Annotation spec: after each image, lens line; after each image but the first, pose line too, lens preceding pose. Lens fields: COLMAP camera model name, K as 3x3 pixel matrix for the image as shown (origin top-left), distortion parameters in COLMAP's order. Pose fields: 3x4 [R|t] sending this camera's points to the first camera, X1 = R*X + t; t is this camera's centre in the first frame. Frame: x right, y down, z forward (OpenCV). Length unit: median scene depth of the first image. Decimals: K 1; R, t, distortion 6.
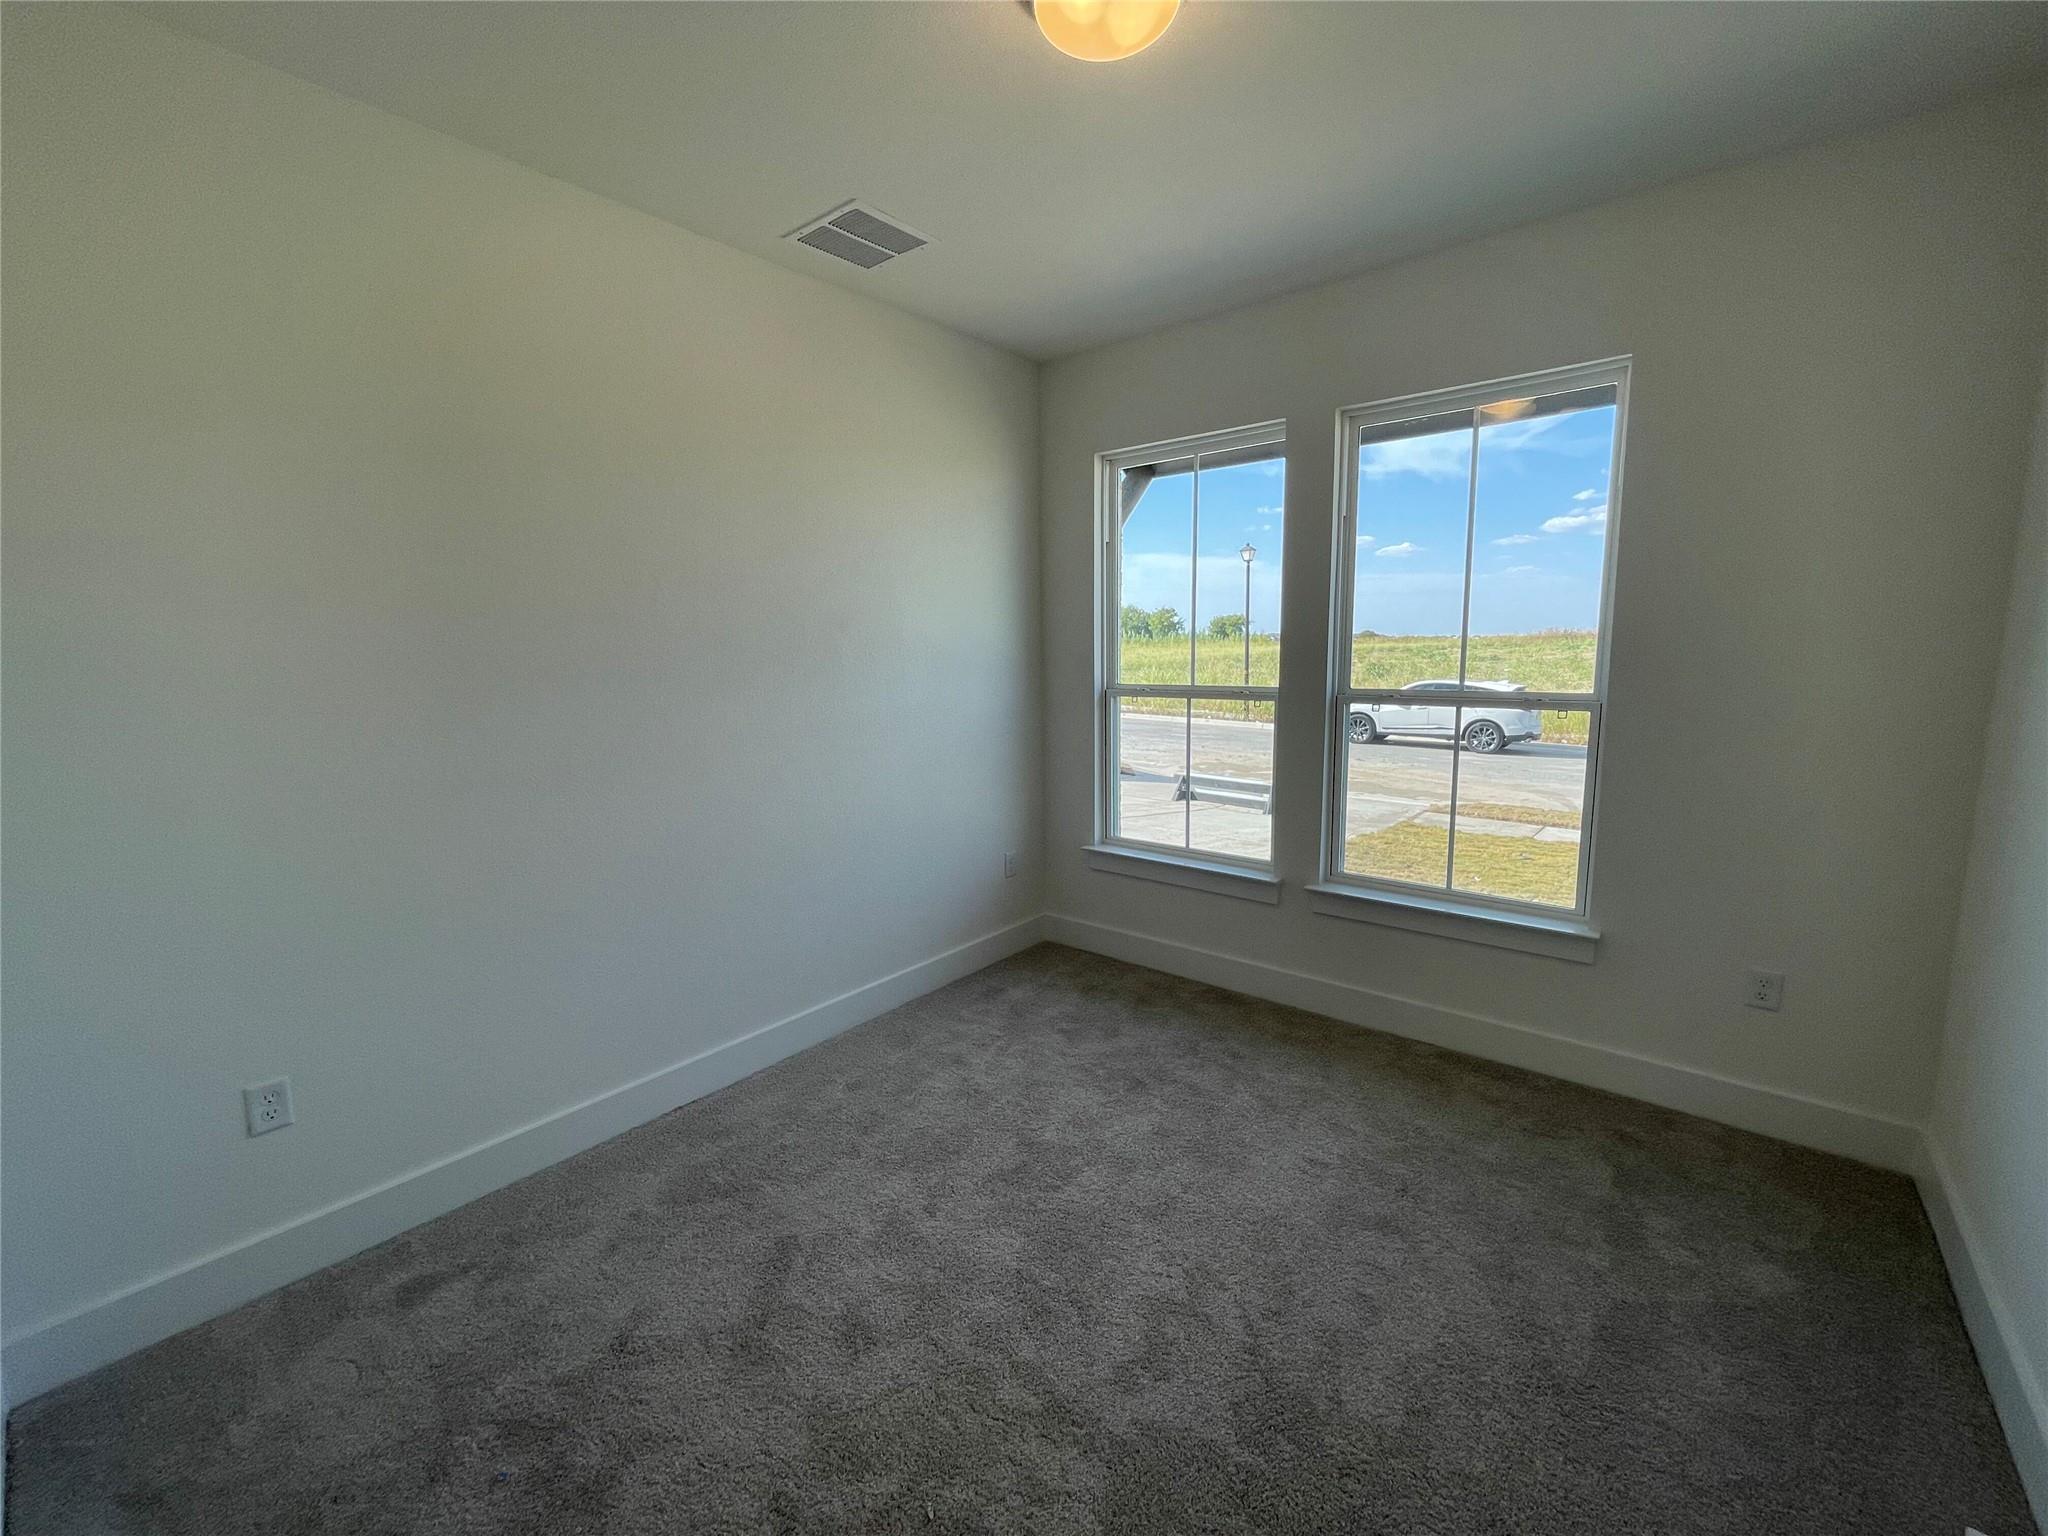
lens RADIAL K [[837.9, 0, 1016.7], [0, 837.9, 763.5], [0, 0, 1]] dist [0.000913, 0.000411]
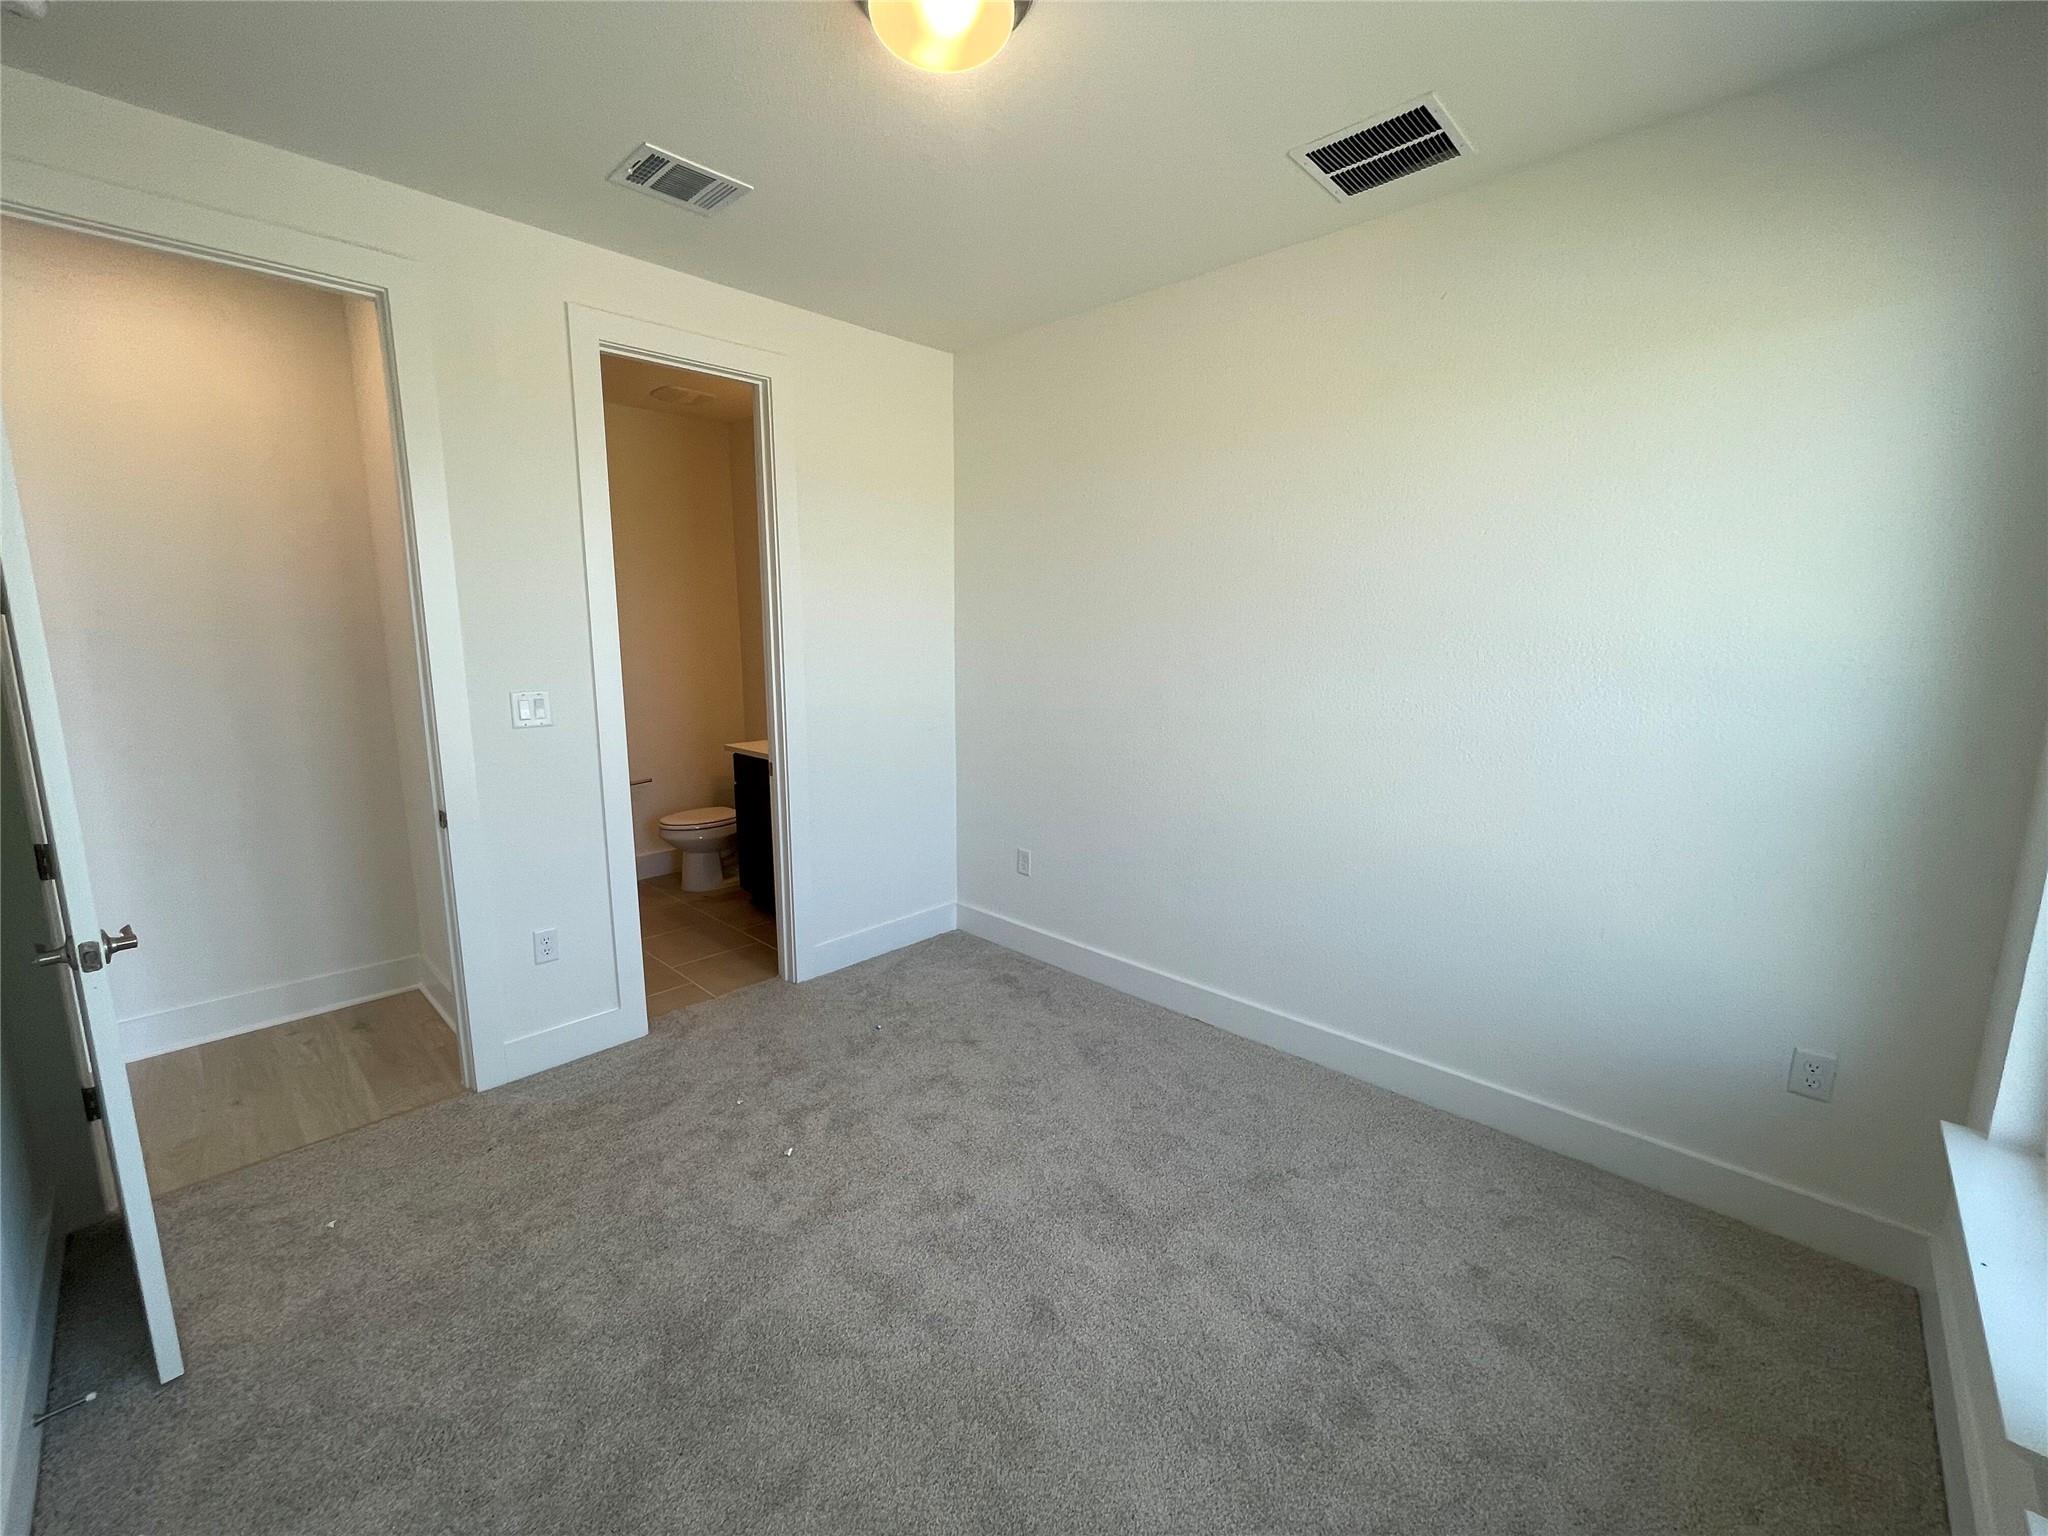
lens RADIAL K [[837.9, 0, 1016.7], [0, 837.9, 763.5], [0, 0, 1]] dist [0.000913, 0.000411]
pose [[-0.066646, 0.184372, -0.980594, 0.792151], [-0.140323, 0.971280, 0.192157, -0.154627], [0.987860, 0.150407, -0.038860, 0.798592]]
